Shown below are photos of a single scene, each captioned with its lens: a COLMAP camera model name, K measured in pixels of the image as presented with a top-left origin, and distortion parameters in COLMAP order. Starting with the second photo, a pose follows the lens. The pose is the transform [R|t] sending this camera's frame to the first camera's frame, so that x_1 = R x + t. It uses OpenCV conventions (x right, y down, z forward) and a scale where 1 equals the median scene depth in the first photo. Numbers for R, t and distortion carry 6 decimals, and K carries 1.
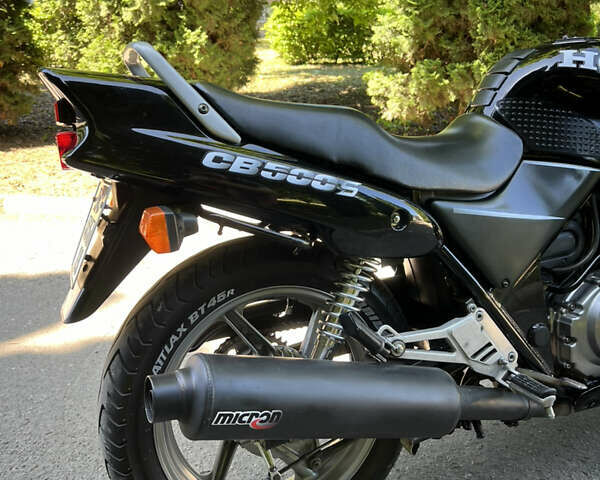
lens RADIAL K [[602.7, 0, 298.7], [0, 602.7, 229.1], [0, 0, 1]] dist [0.084457, -0.169605]
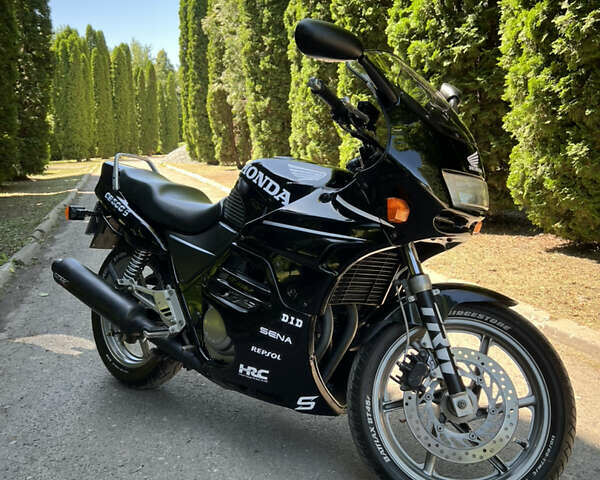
lens RADIAL K [[602.7, 0, 298.7], [0, 602.7, 229.1], [0, 0, 1]] dist [0.084457, -0.169605]
pose [[0.456072, 0.123585, -0.881320, 2.040759], [-0.270893, 0.962596, -0.005201, -0.144562], [0.847712, 0.241115, 0.472491, 0.368458]]
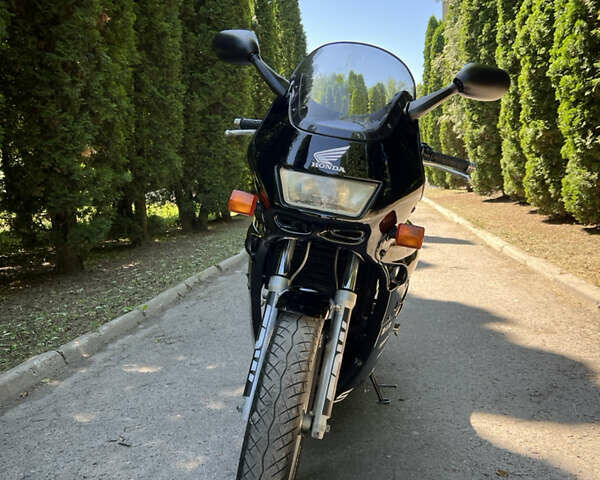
lens RADIAL K [[602.7, 0, 298.7], [0, 602.7, 229.1], [0, 0, 1]] dist [0.084457, -0.169605]
pose [[0.049259, 0.083308, -0.995306, 2.362196], [-0.271900, 0.959998, 0.066896, -0.144263], [0.961064, 0.267328, 0.069940, 0.409887]]
